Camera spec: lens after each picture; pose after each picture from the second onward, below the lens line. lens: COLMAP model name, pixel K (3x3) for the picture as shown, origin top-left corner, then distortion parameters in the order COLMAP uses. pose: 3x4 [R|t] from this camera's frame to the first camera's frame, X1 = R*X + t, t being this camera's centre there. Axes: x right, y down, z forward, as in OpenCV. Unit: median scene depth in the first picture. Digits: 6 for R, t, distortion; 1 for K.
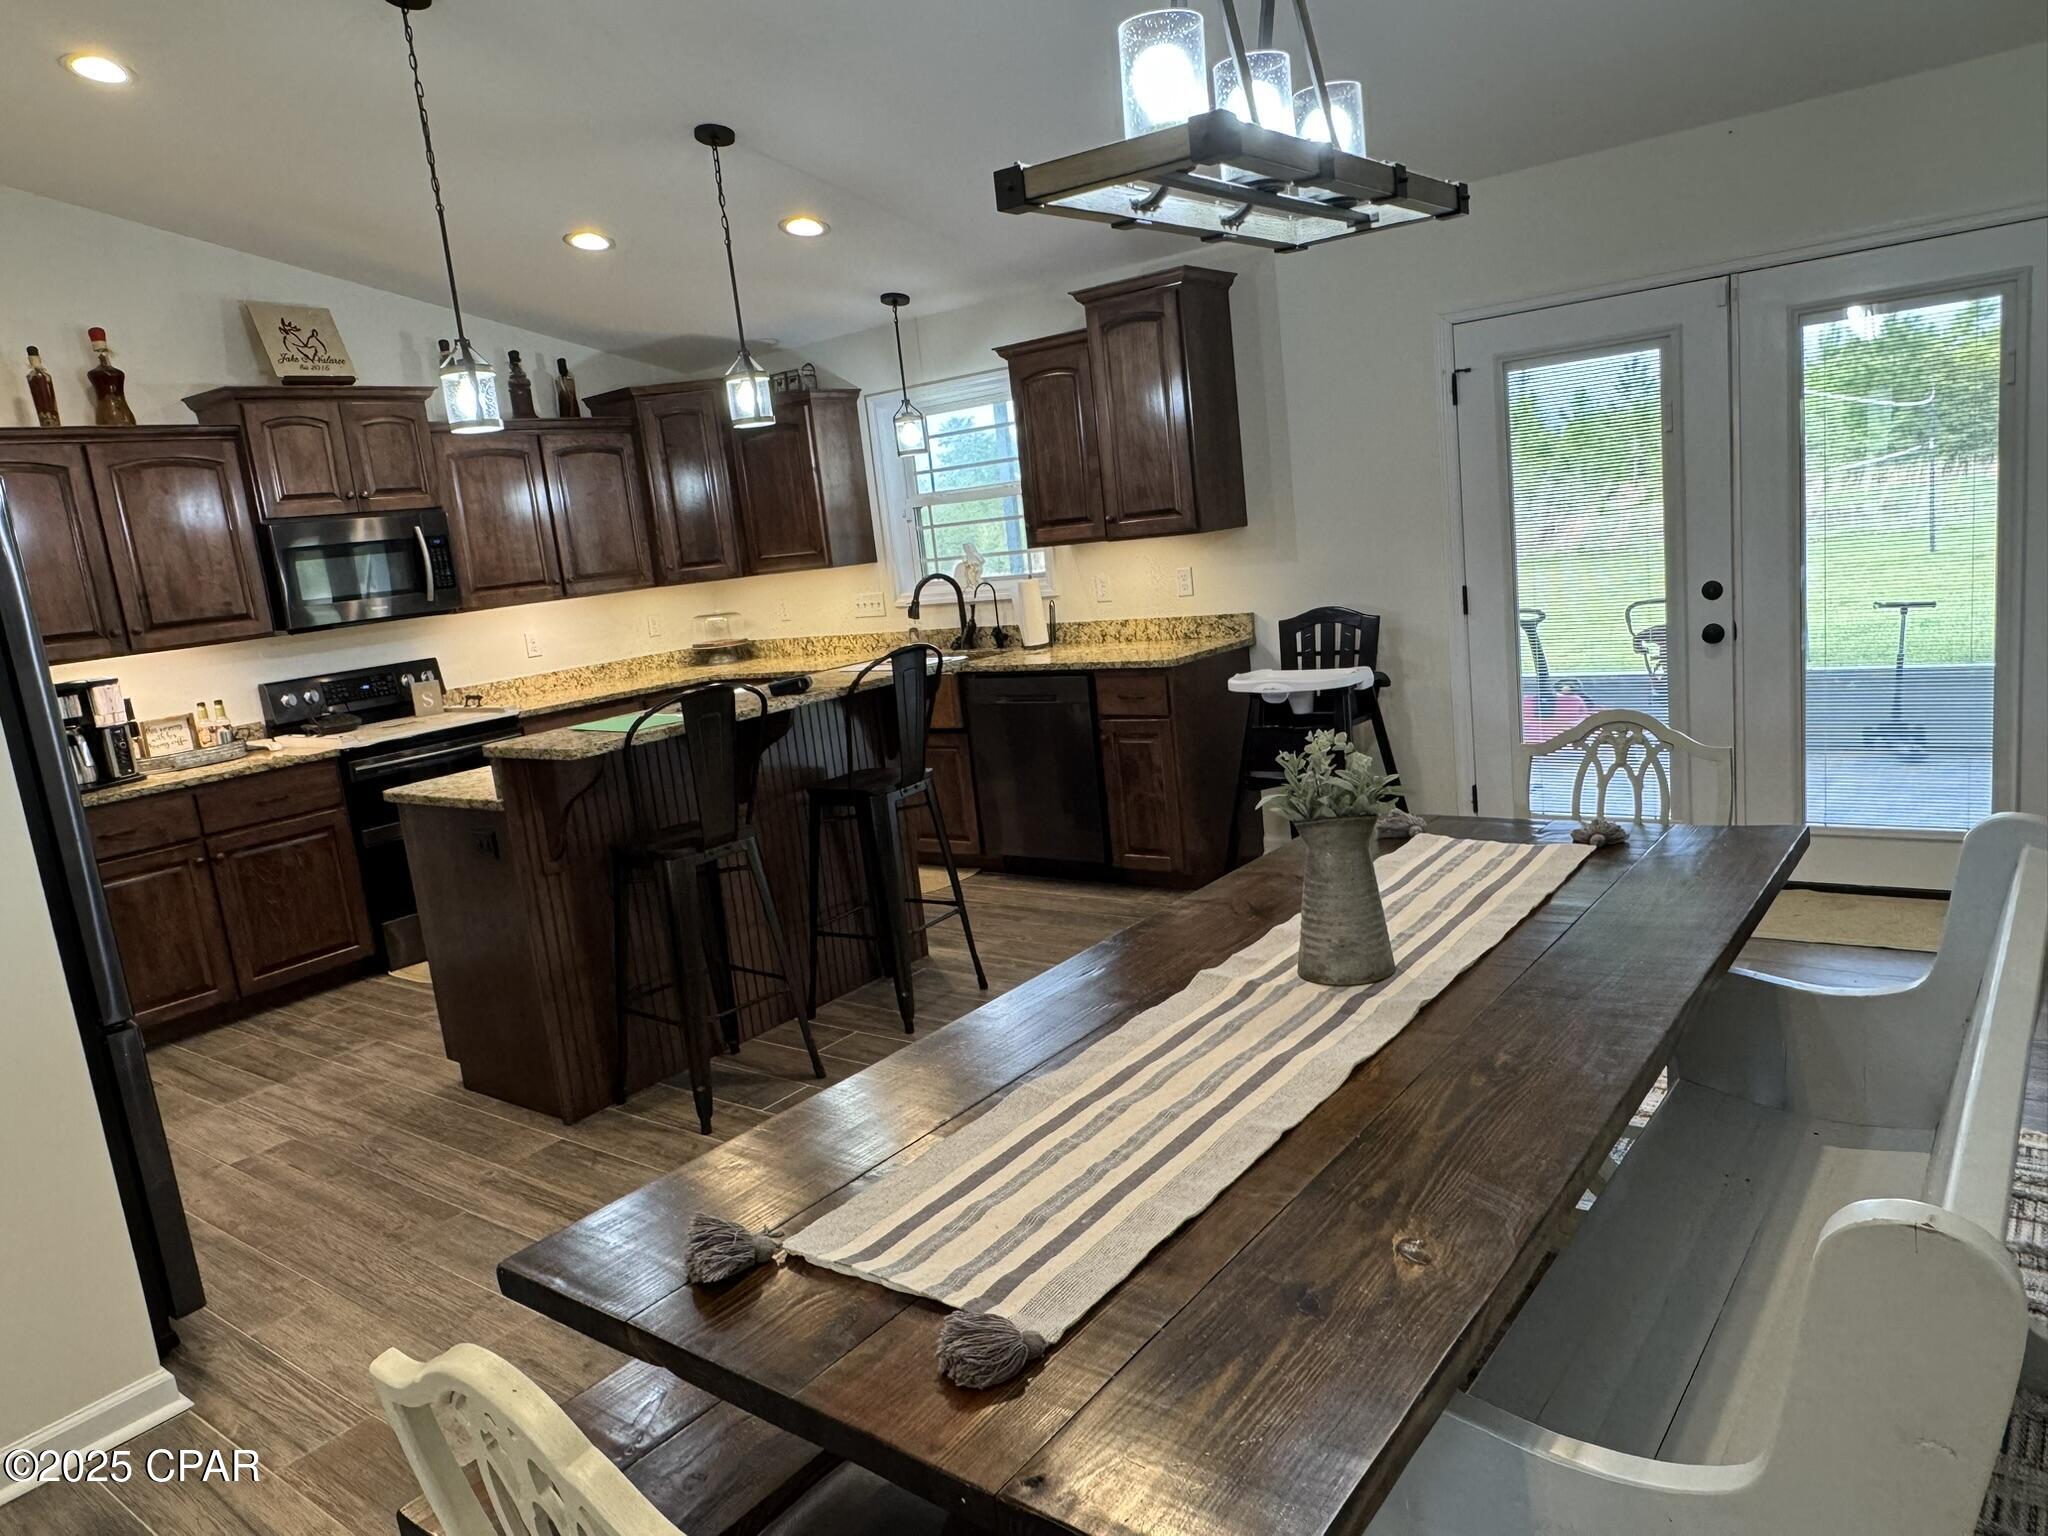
lens RADIAL K [[1363.0, 0, 1021.1], [0, 1363.0, 775.4], [0, 0, 1]] dist [-0.005964, -0.002092]
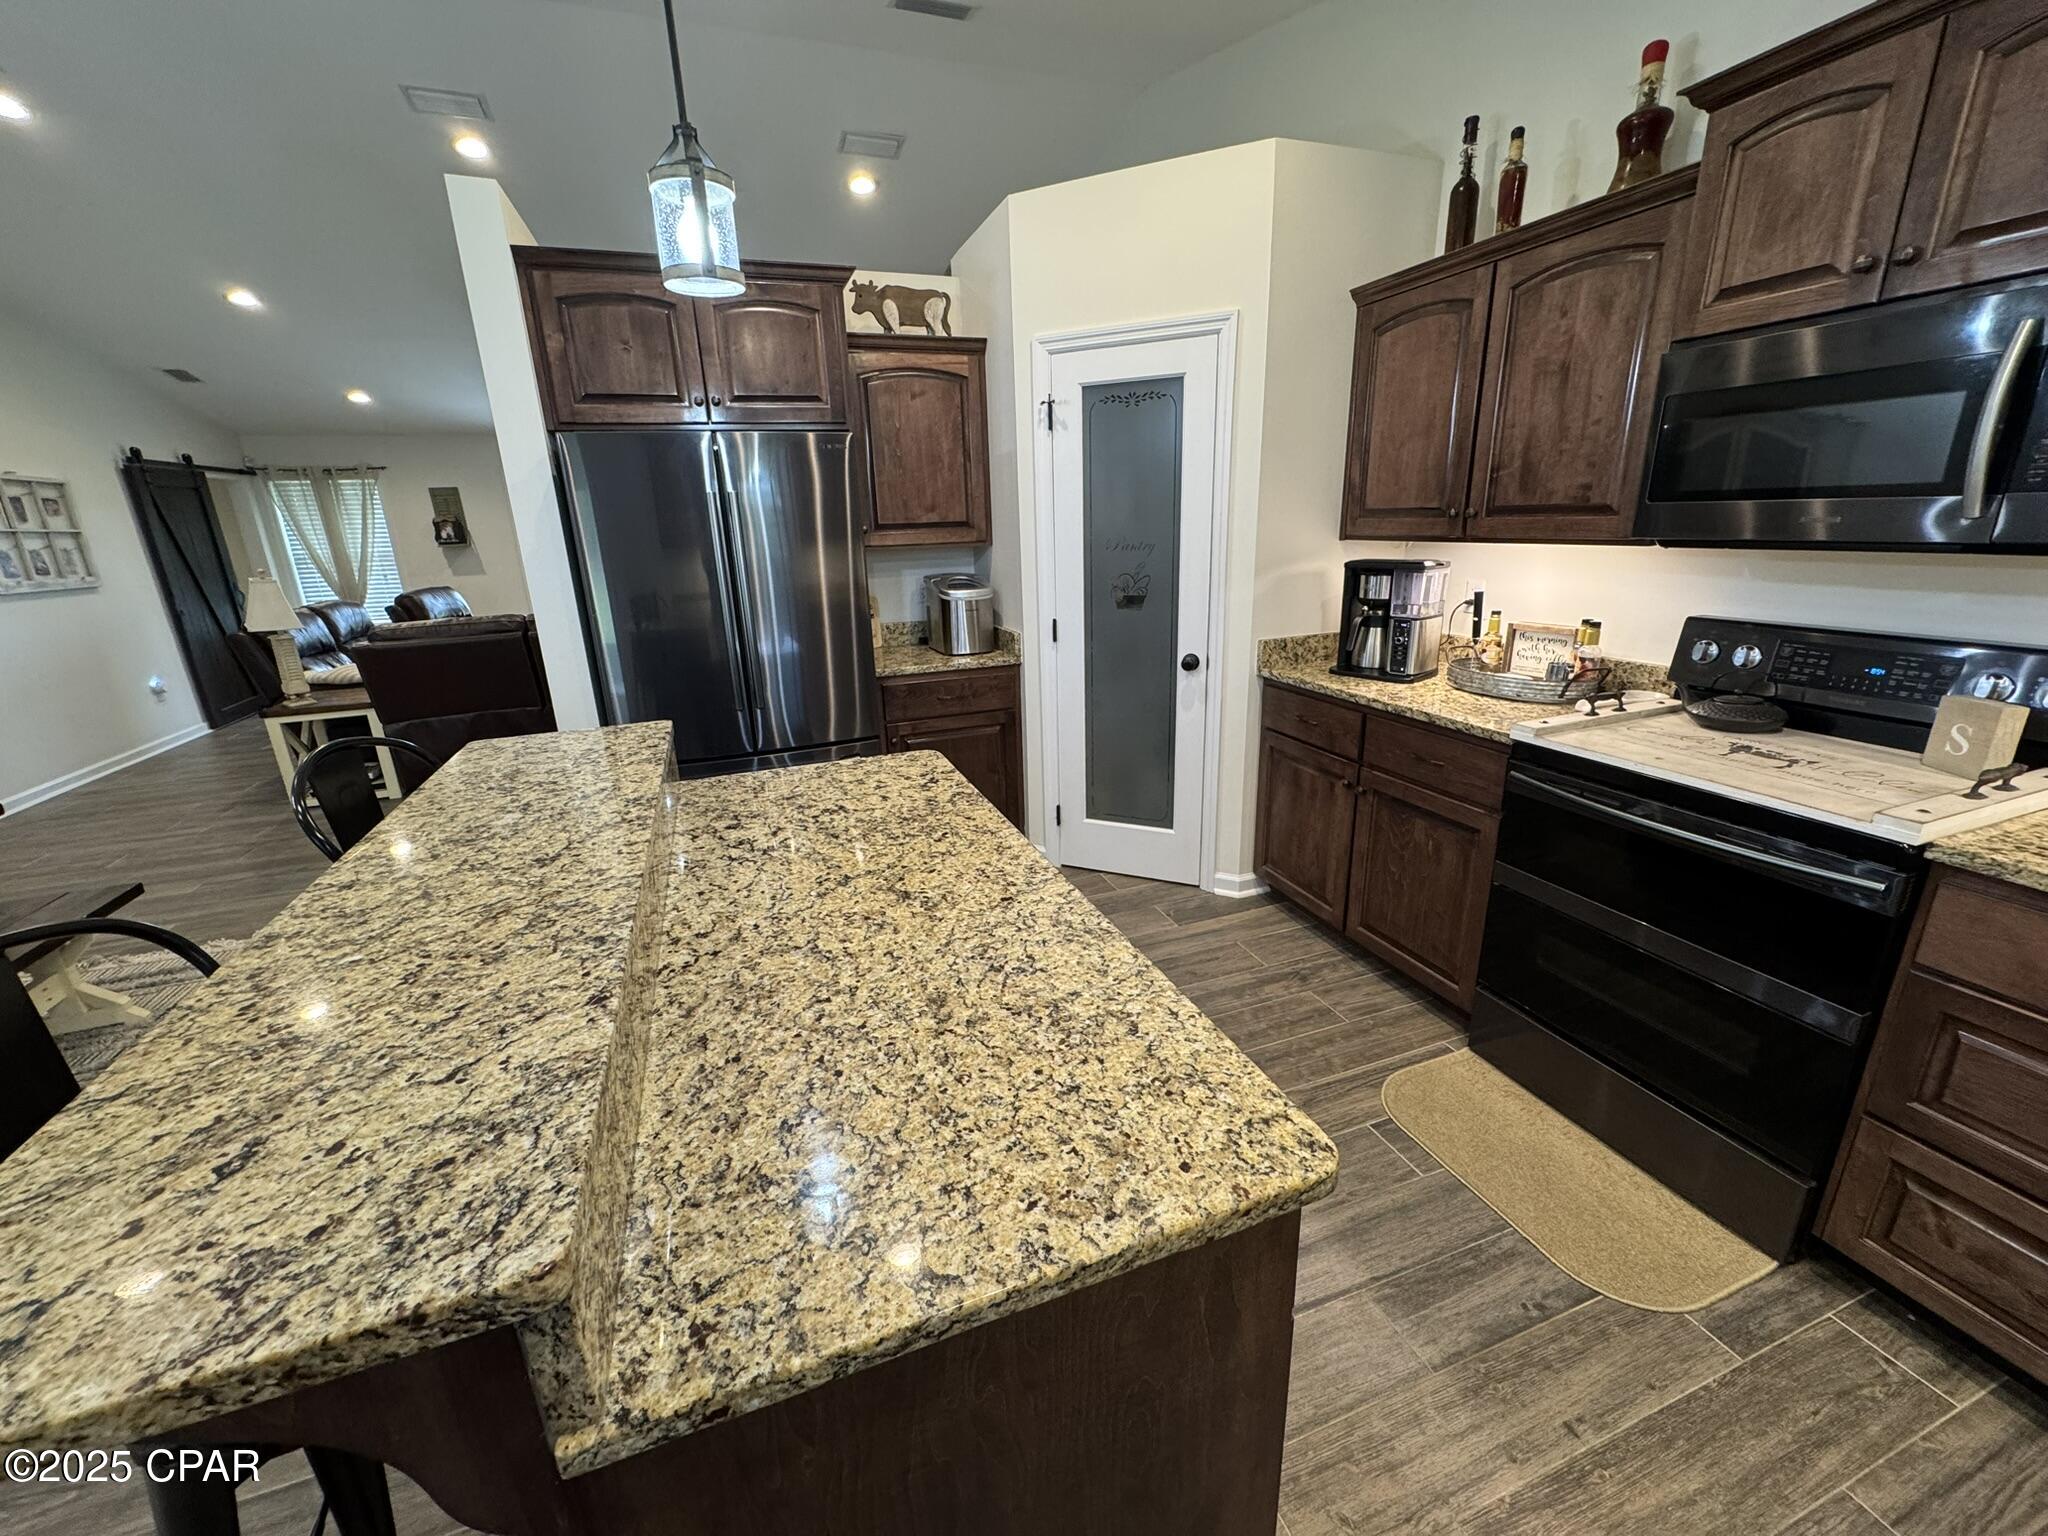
lens RADIAL K [[816.1, 0, 1023.0], [0, 816.1, 767.3], [0, 0, 1]] dist [-0.003125, 0.000618]
pose [[-0.529886, 0.370564, -0.762826, -0.068329], [-0.064422, 0.879298, 0.471894, -0.166913], [0.845618, 0.299193, -0.442055, 0.928254]]
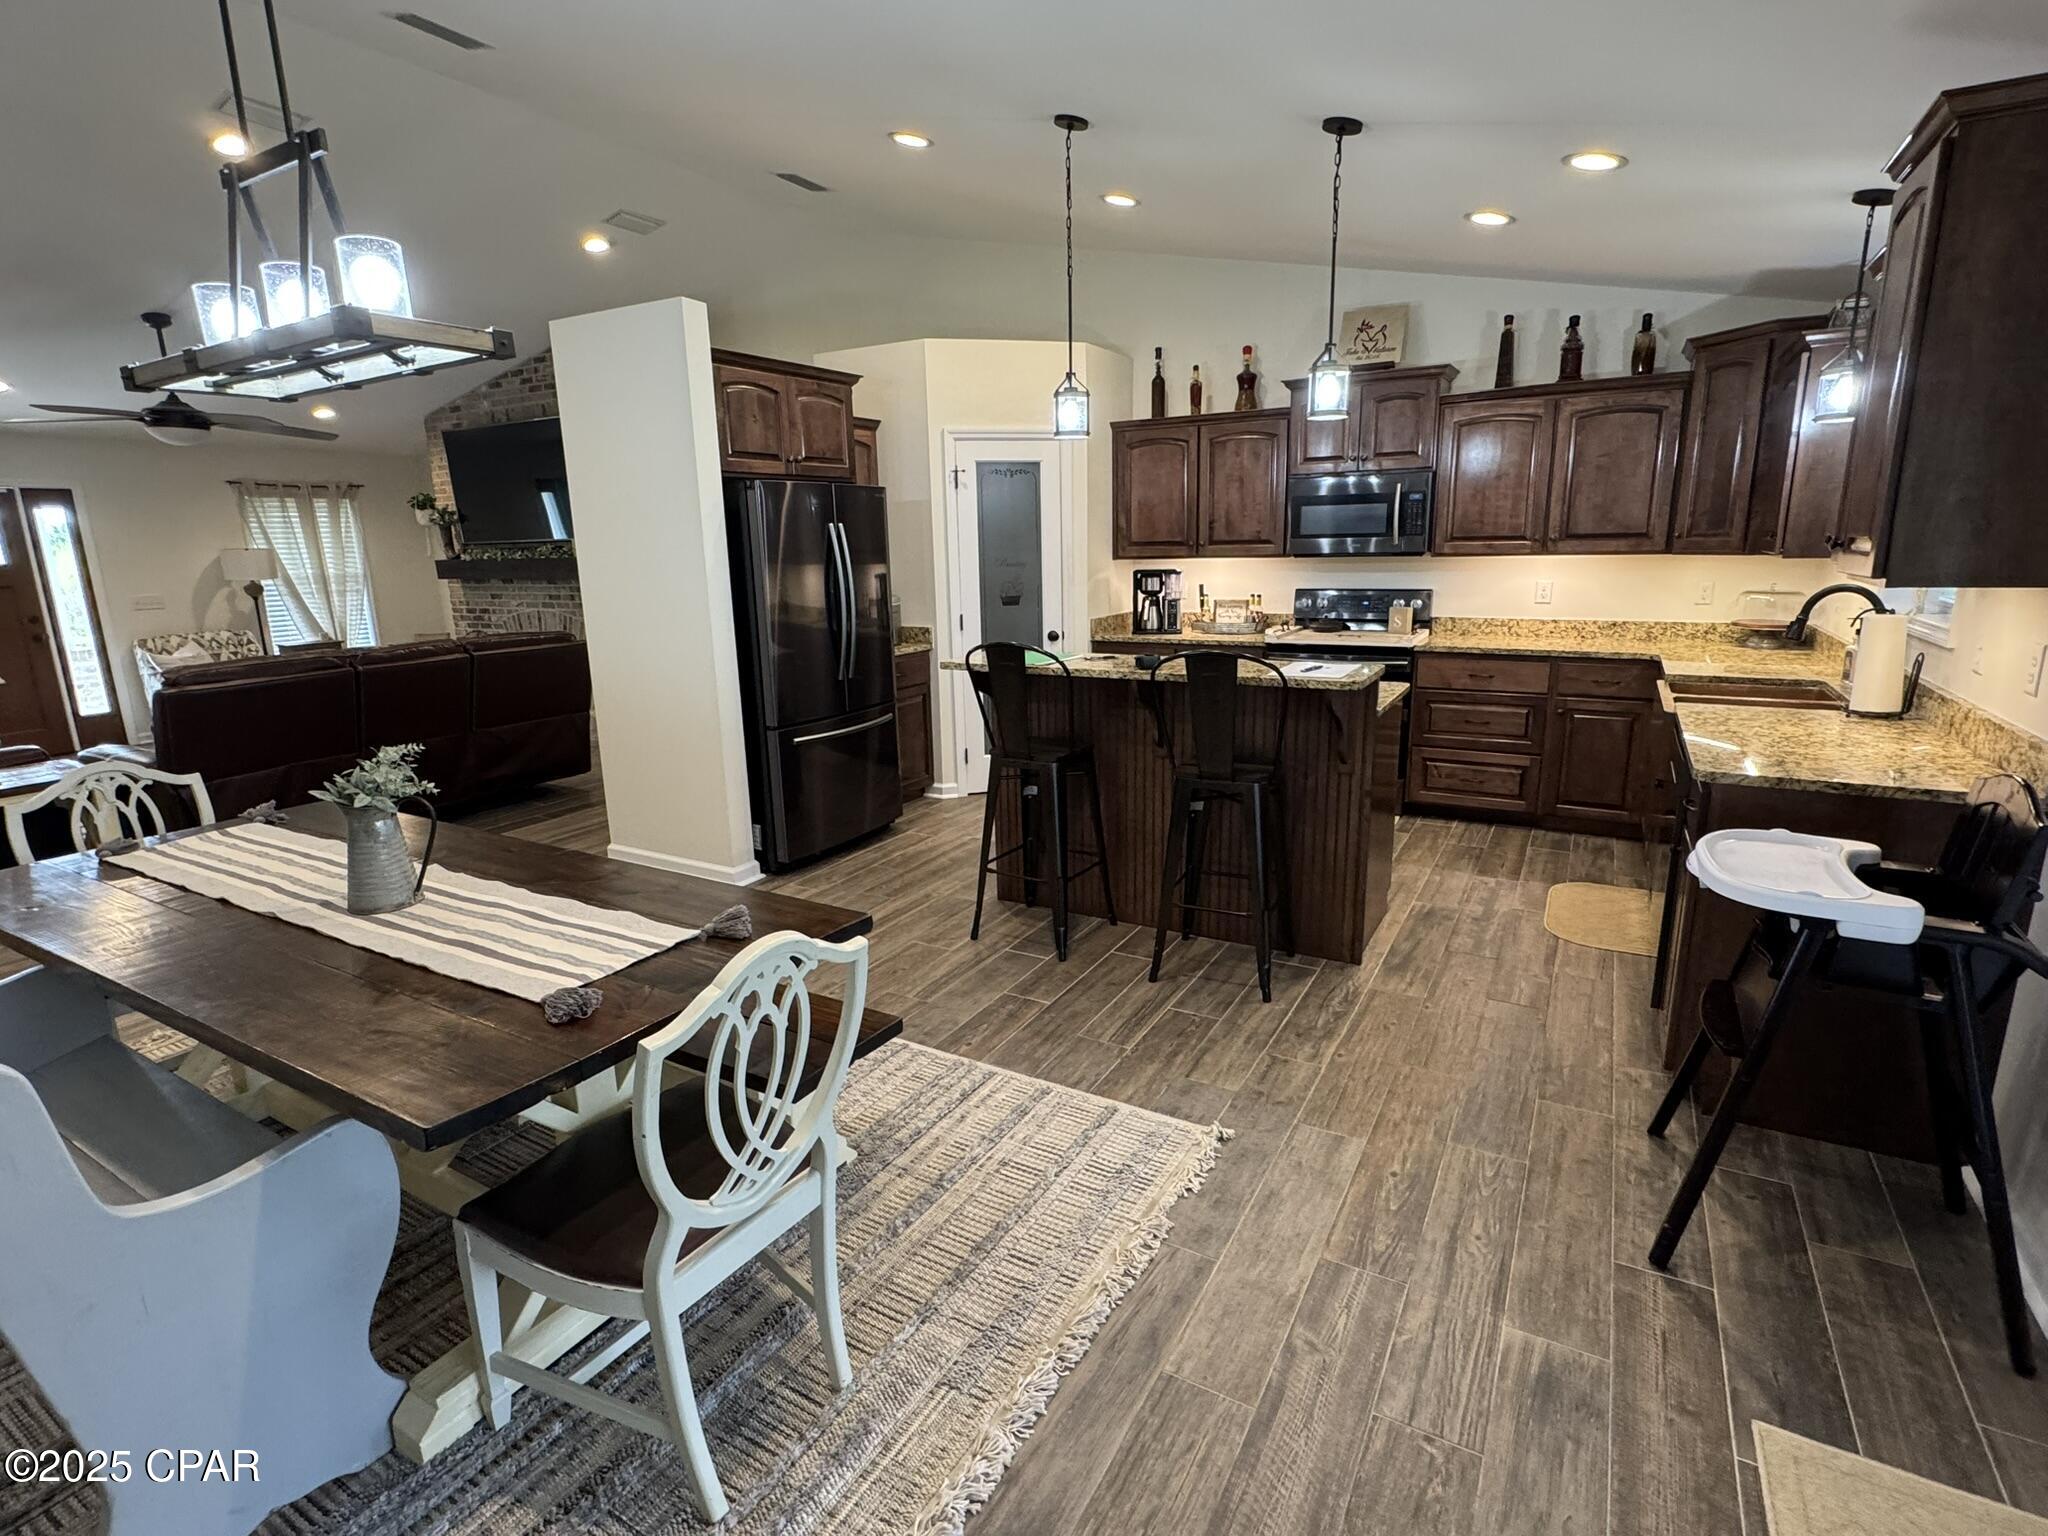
lens RADIAL K [[1006.5, 0, 1017.2], [0, 1006.5, 768.9], [0, 0, 1]] dist [-0.002971, 0.000303]
pose [[0.131823, 0.326252, -0.936046, 0.478986], [-0.173127, 0.937351, 0.302325, -0.161004], [0.976038, 0.122202, 0.180048, 0.539527]]
